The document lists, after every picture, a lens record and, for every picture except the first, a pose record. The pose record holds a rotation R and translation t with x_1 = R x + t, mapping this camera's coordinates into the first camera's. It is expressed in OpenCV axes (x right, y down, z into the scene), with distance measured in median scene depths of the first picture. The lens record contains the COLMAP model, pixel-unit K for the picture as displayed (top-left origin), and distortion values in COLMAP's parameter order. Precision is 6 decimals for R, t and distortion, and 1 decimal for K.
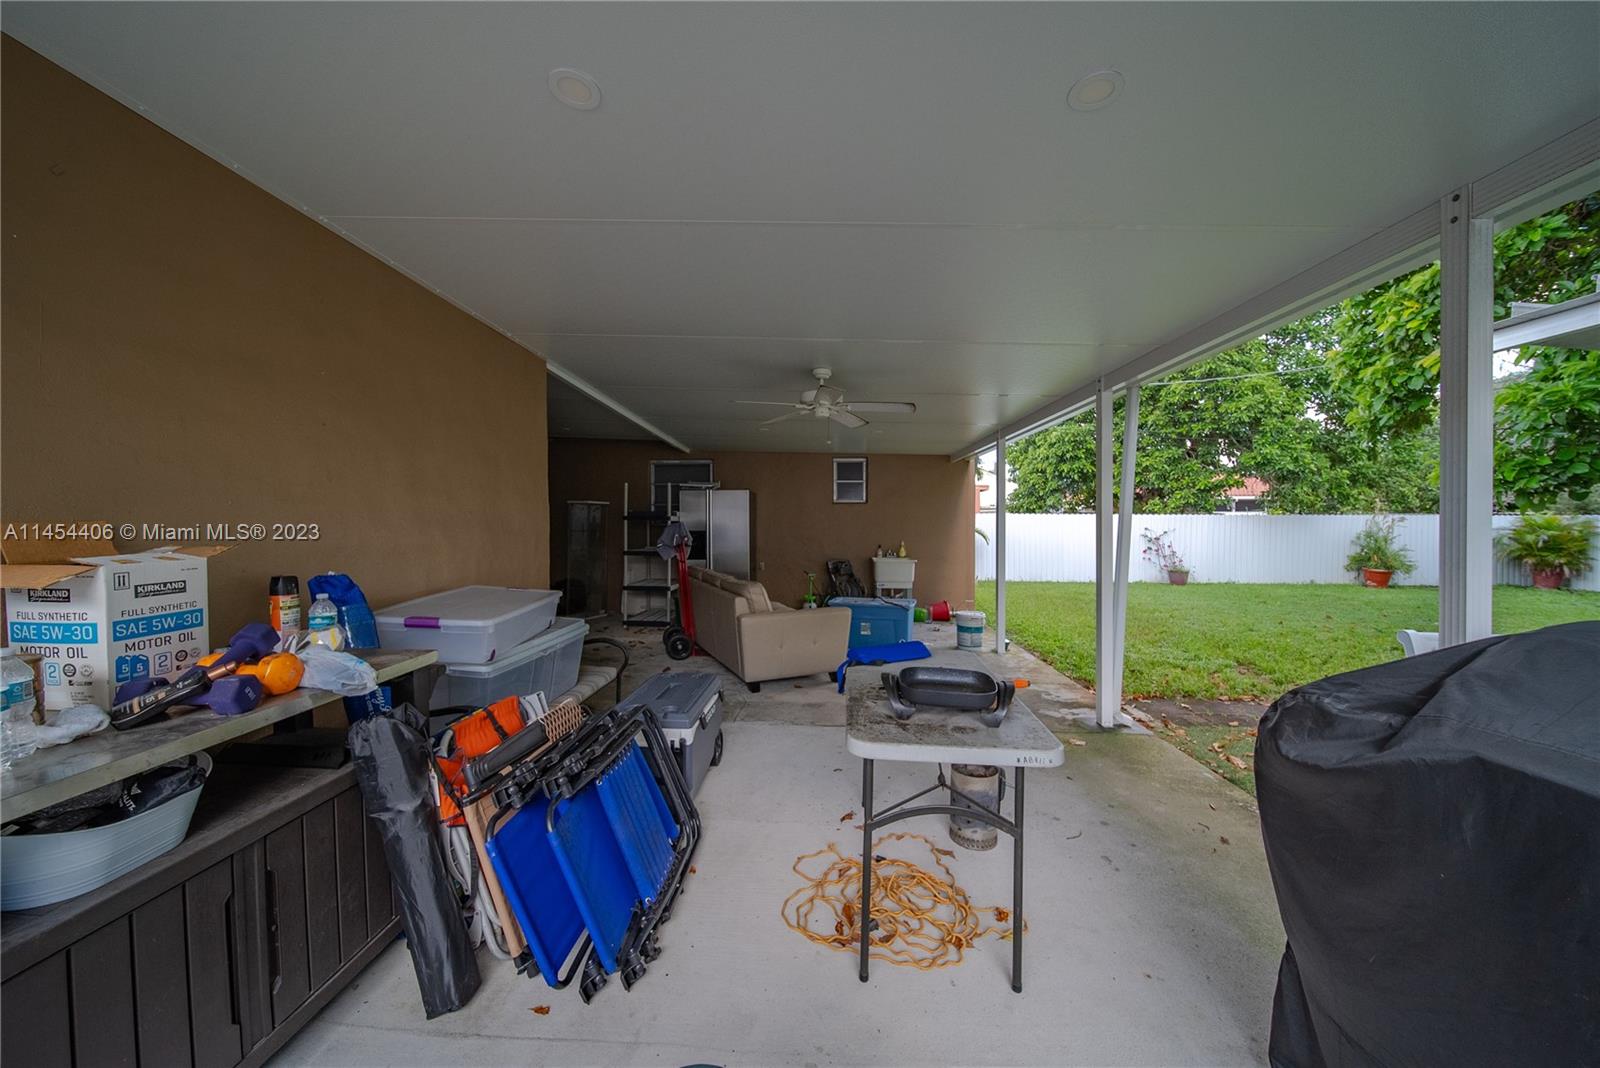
lens RADIAL K [[572.8, 0, 800.0], [0, 572.8, 534.0], [0, 0, 1]] dist [0.001104, 0.000107]
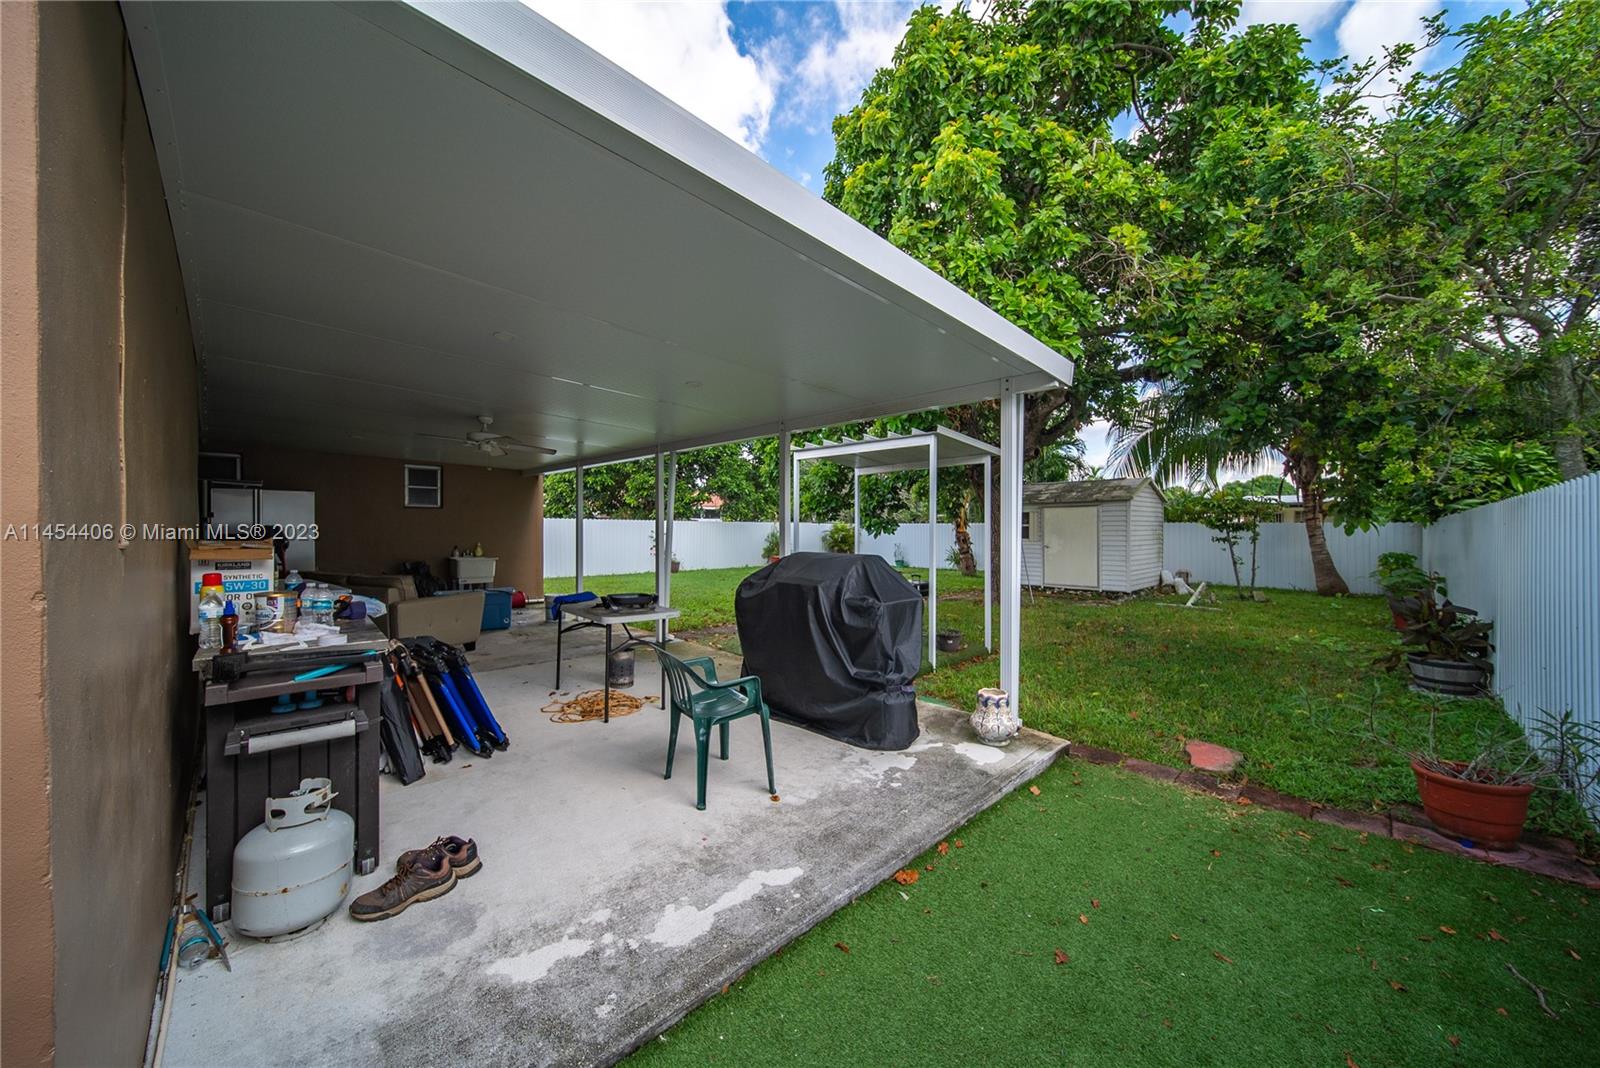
lens RADIAL K [[570.5, 0, 798.0], [0, 570.5, 529.4], [0, 0, 1]] dist [-0.001801, -0.000445]
pose [[0.682625, 0.000033, 0.730769, -0.212993], [0.009907, 0.999908, -0.009300, 0.003788], [-0.730702, 0.013588, 0.682561, -0.236144]]
